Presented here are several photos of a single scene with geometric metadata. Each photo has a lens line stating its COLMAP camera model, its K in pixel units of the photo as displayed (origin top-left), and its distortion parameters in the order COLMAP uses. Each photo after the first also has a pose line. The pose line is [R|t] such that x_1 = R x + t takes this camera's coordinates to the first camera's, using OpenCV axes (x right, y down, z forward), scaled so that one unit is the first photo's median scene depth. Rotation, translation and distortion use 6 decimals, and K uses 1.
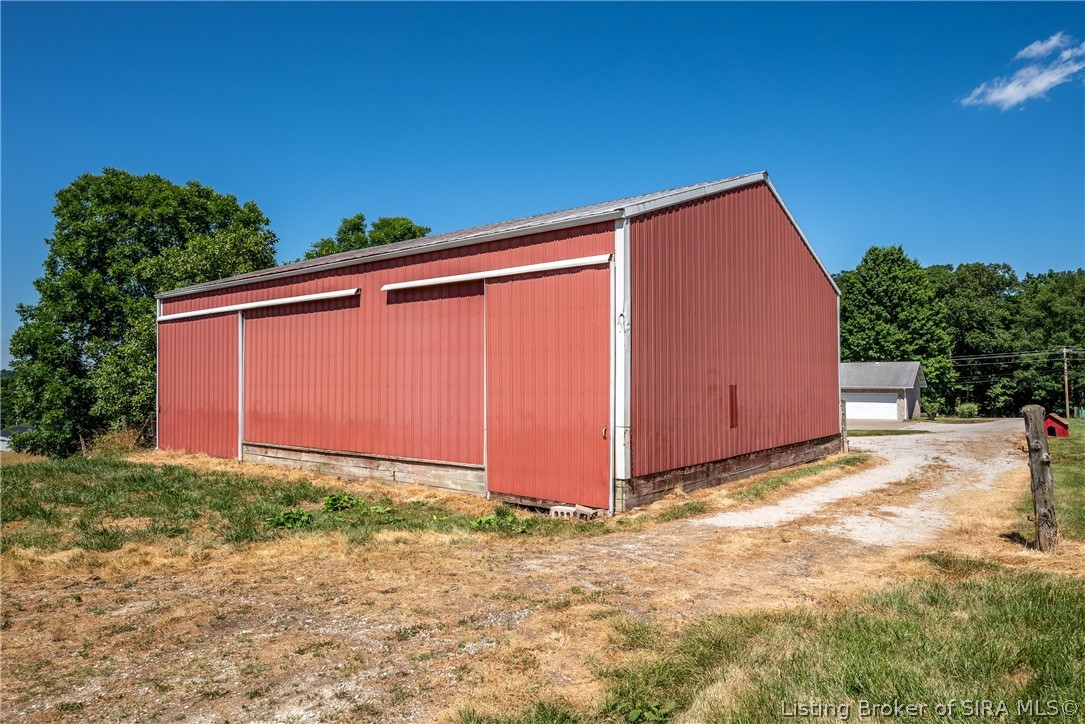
lens RADIAL K [[689.0, 0, 538.7], [0, 689.0, 364.6], [0, 0, 1]] dist [-0.003479, 0.000910]
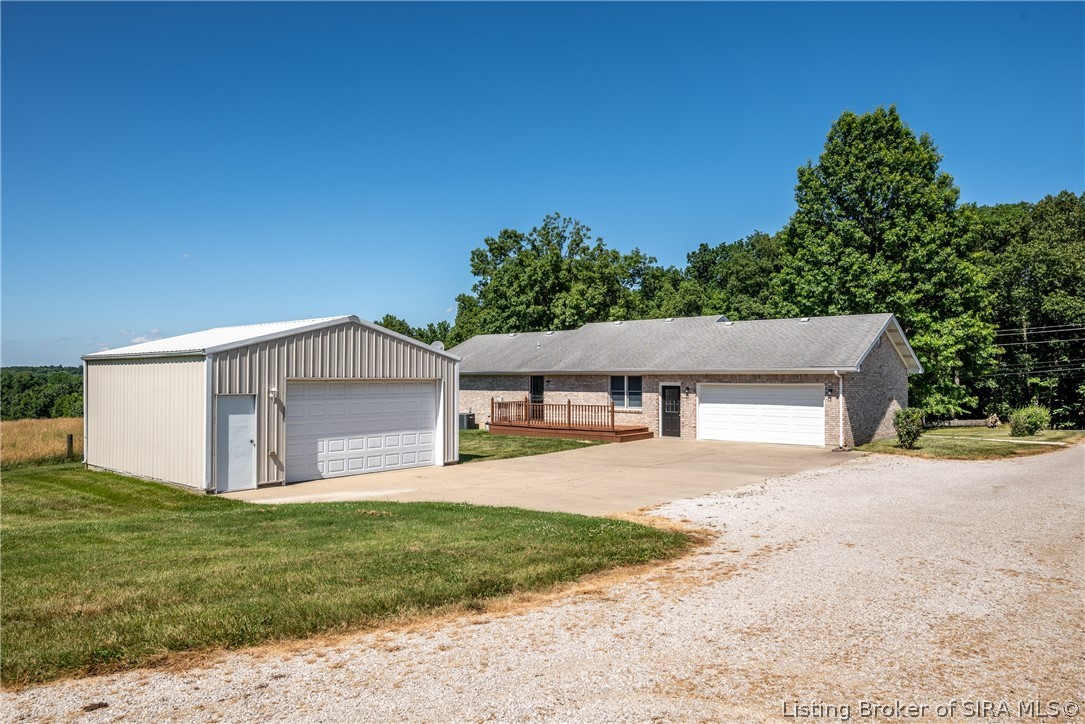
lens RADIAL K [[693.1, 0, 550.7], [0, 693.1, 368.1], [0, 0, 1]] dist [-0.025233, -0.001572]
pose [[0.995383, 0.006591, -0.095759, 0.322343], [-0.005321, 0.999894, 0.013517, 0.022257], [0.095838, -0.012946, 0.995313, 0.458822]]
